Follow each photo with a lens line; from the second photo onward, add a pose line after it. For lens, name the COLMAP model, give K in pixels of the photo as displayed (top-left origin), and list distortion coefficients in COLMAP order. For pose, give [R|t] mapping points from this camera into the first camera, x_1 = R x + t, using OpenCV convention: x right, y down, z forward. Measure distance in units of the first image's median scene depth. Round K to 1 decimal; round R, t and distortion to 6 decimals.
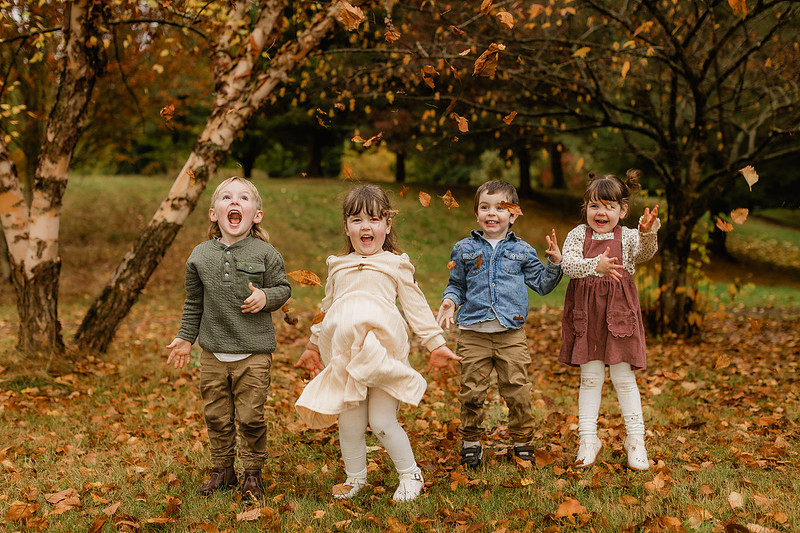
lens RADIAL K [[1153.9, 0, 401.1], [0, 1153.9, 250.9], [0, 0, 1]] dist [0.033222, 0.002451]
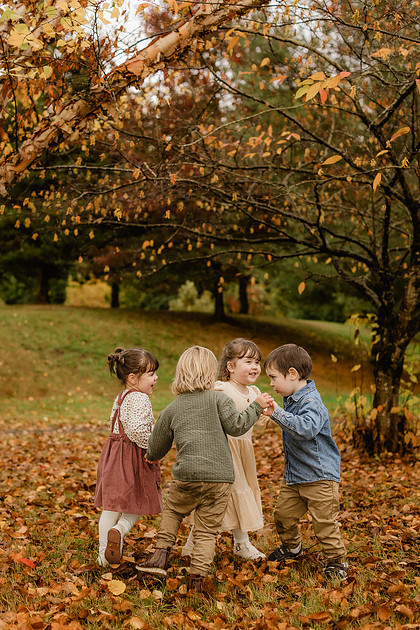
lens RADIAL K [[901.9, 0, 209.8], [0, 901.9, 301.6], [0, 0, 1]] dist [-0.009316, -0.130333]
pose [[0.994313, 0.001239, 0.106494, -0.013632], [0.005988, 0.997700, -0.067516, -0.012670], [-0.106333, 0.067770, 0.992018, 0.273587]]
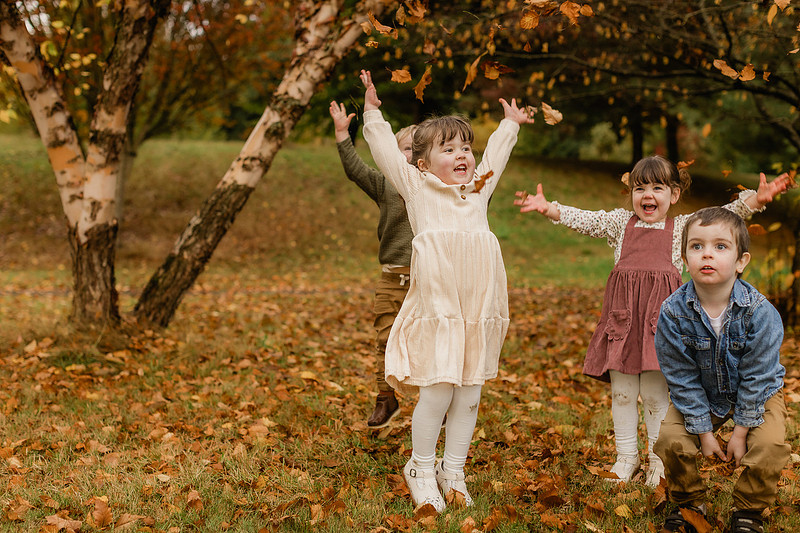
lens RADIAL K [[1154.4, 0, 400.9], [0, 1154.4, 252.0], [0, 0, 1]] dist [0.016387, -0.007258]
pose [[0.995410, 0.029354, -0.091086, 0.006934], [-0.027161, 0.999313, 0.025220, 0.001609], [0.091764, -0.022630, 0.995524, 0.115233]]
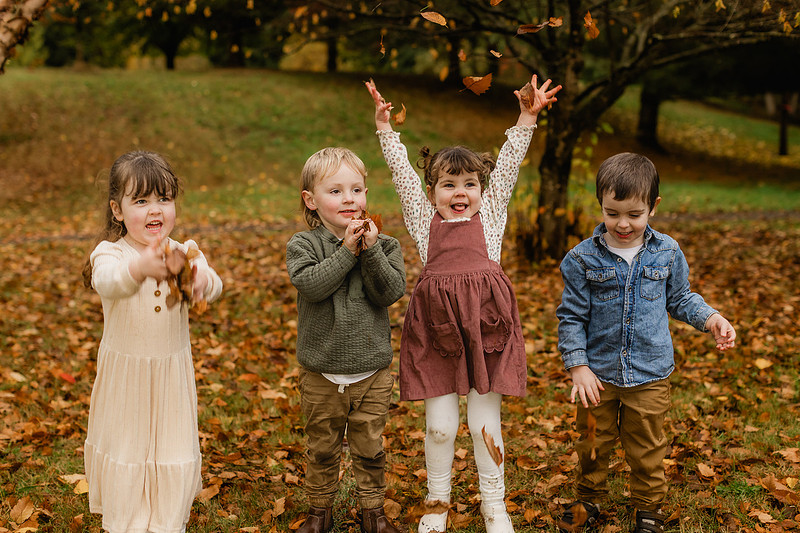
lens RADIAL K [[1153.9, 0, 401.1], [0, 1153.9, 250.9], [0, 0, 1]] dist [0.033222, 0.002451]
pose [[0.999226, -0.015266, 0.036240, 0.110140], [0.011475, 0.994656, 0.102607, -0.039837], [-0.037613, -0.102112, 0.994062, 0.132881]]
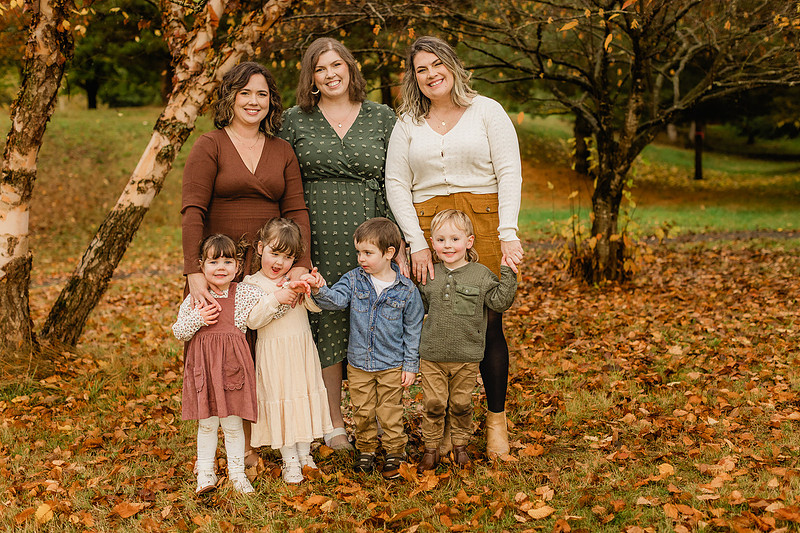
lens RADIAL K [[1162.2, 0, 399.8], [0, 1162.2, 251.8], [0, 0, 1]] dist [0.030512, 0.012004]
pose [[0.989039, -0.045229, 0.140558, -0.119314], [0.034251, 0.996241, 0.079564, -0.055082], [-0.143628, -0.073878, 0.986870, 0.016383]]
